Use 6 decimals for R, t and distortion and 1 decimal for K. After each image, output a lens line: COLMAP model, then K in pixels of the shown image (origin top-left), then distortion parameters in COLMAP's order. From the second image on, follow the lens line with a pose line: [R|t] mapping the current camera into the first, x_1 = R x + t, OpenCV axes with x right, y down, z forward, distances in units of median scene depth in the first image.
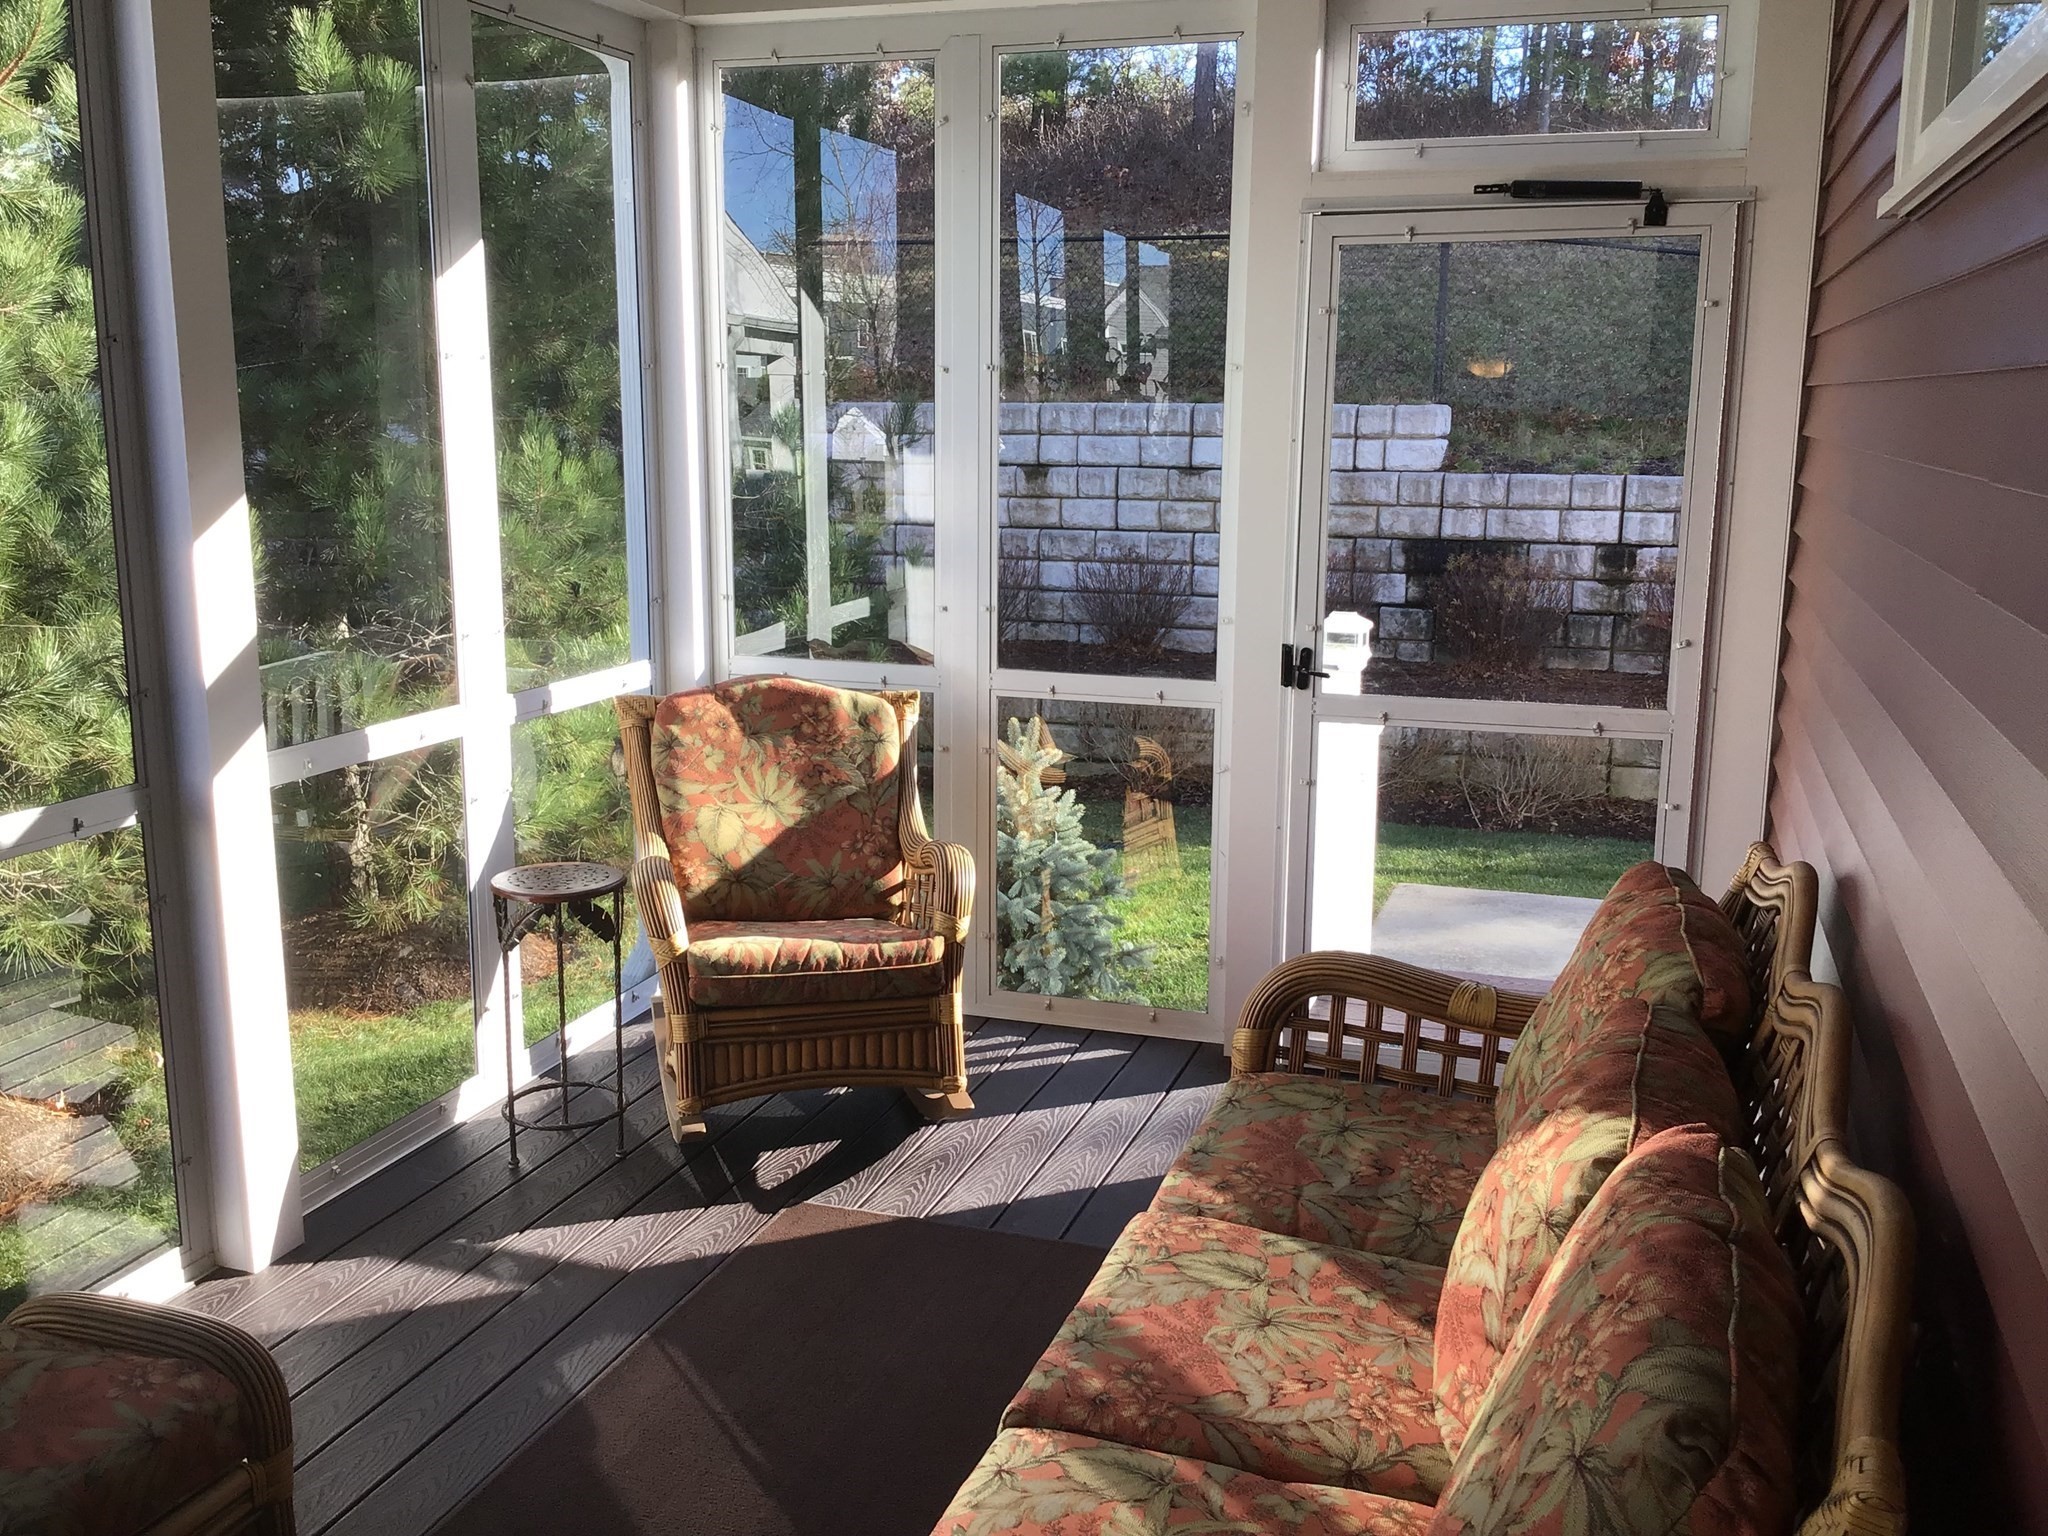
lens RADIAL K [[1852.1, 0, 1023.5], [0, 1852.1, 760.3], [0, 0, 1]] dist [0.103951, -0.191097]
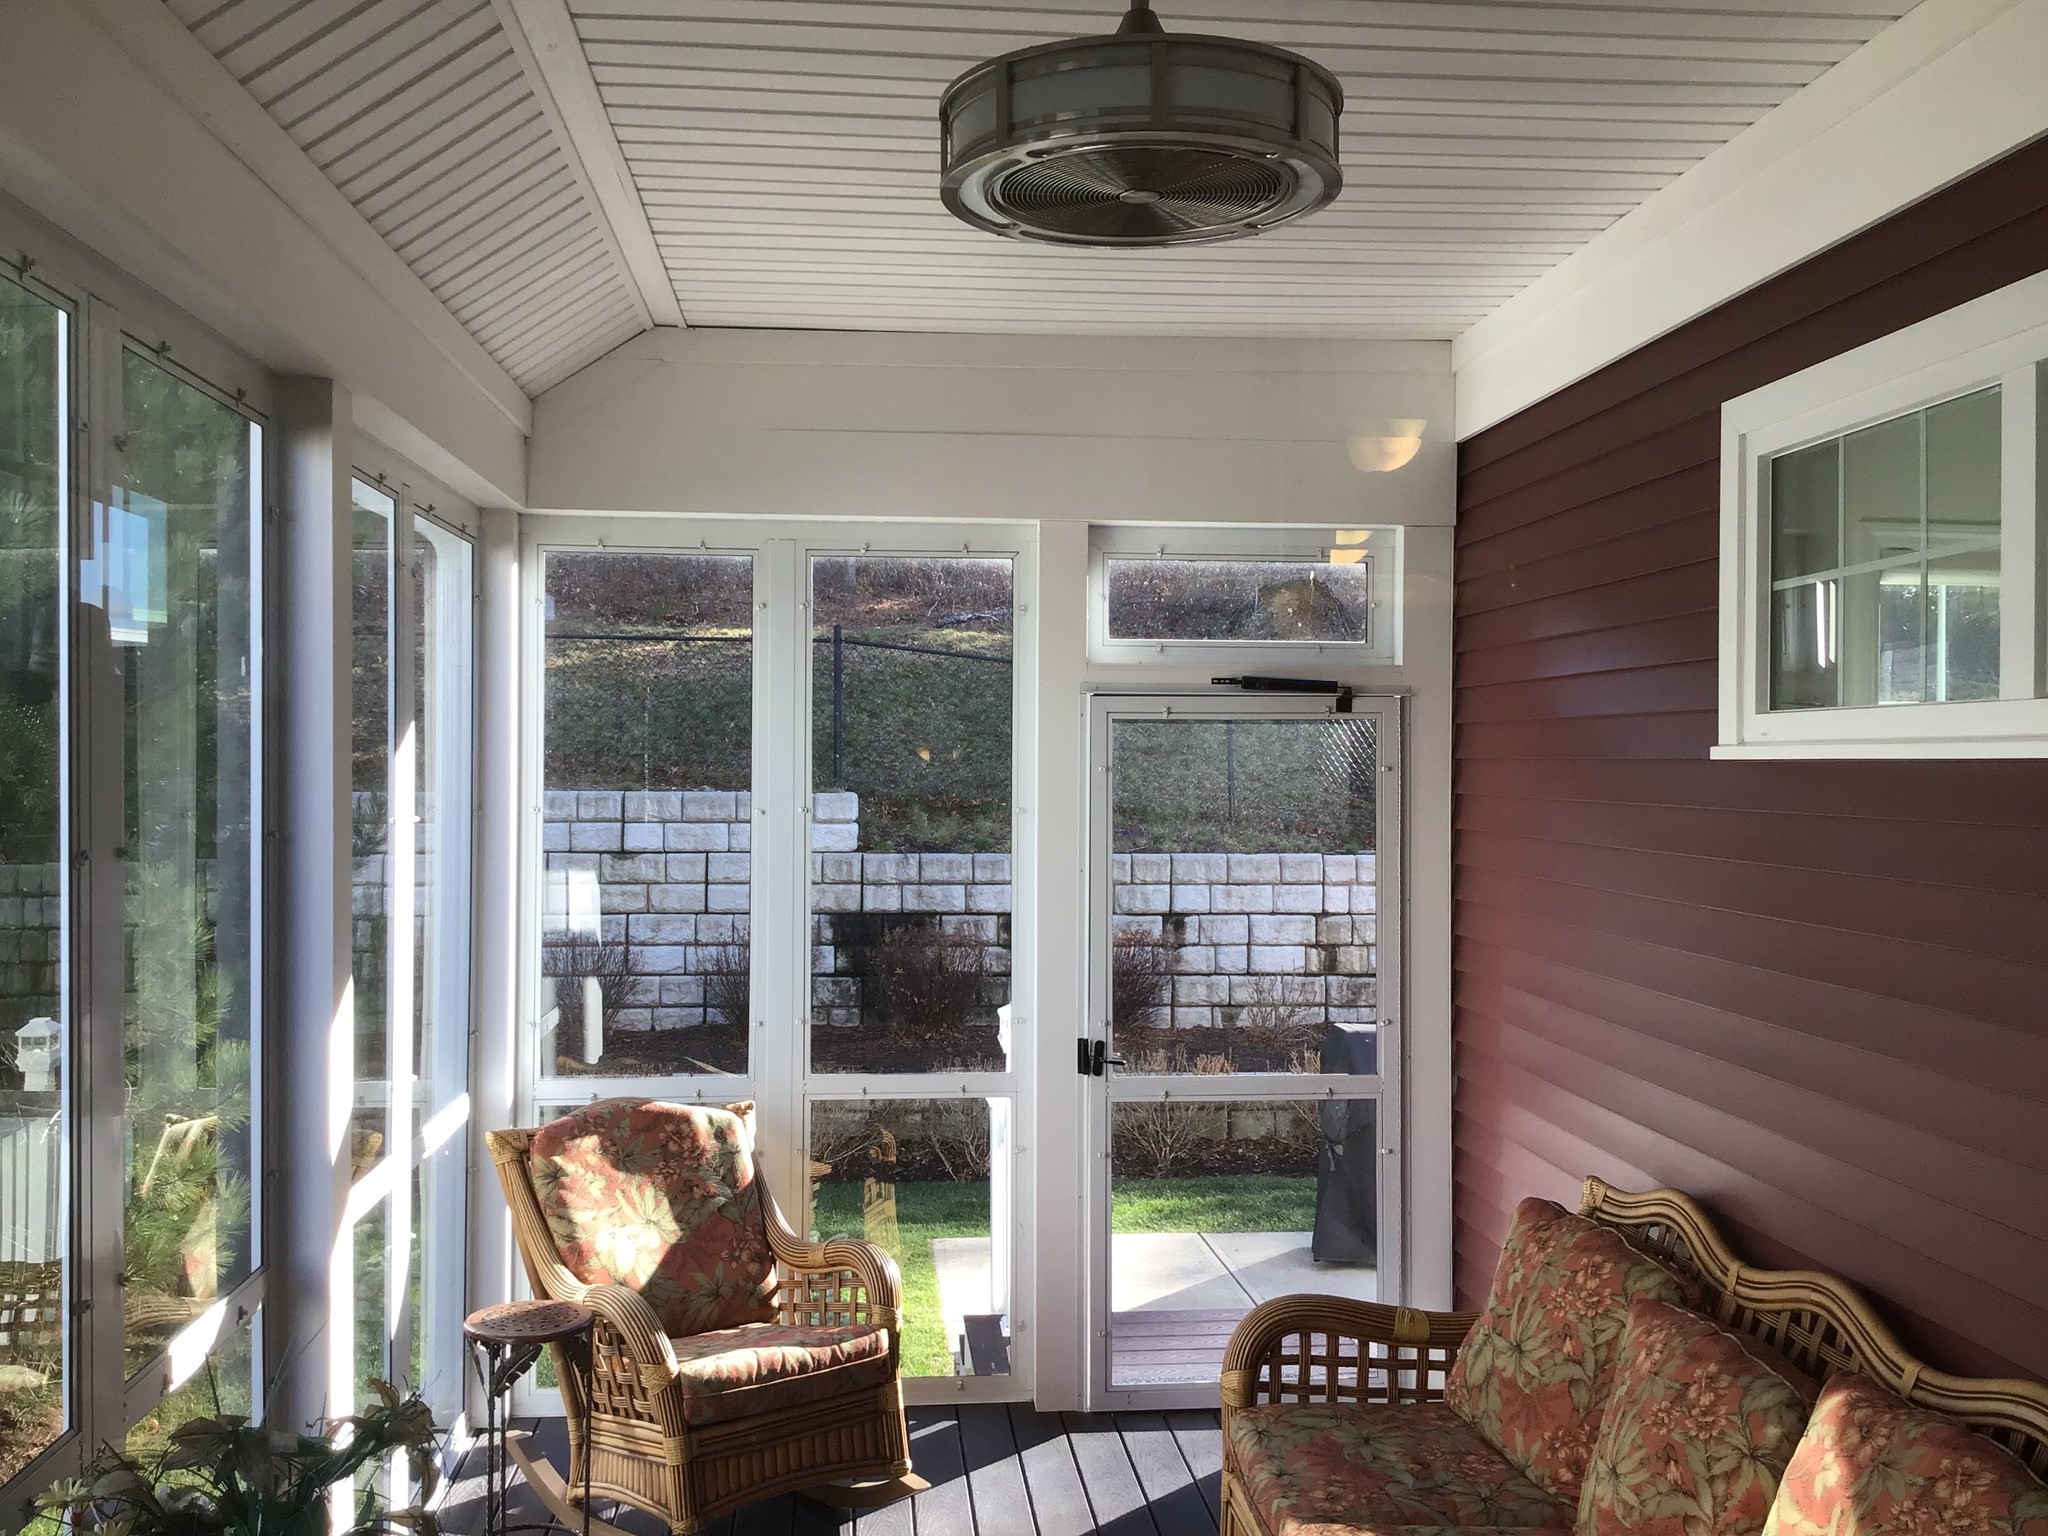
lens RADIAL K [[1839.7, 0, 1024.0], [0, 1839.7, 768.0], [0, 0, 1]] dist [0.097215, -0.187790]
pose [[0.913991, -0.003692, 0.405717, -0.372529], [0.078506, 0.982671, -0.167914, -0.037452], [-0.398066, 0.185323, 0.898442, -0.082158]]
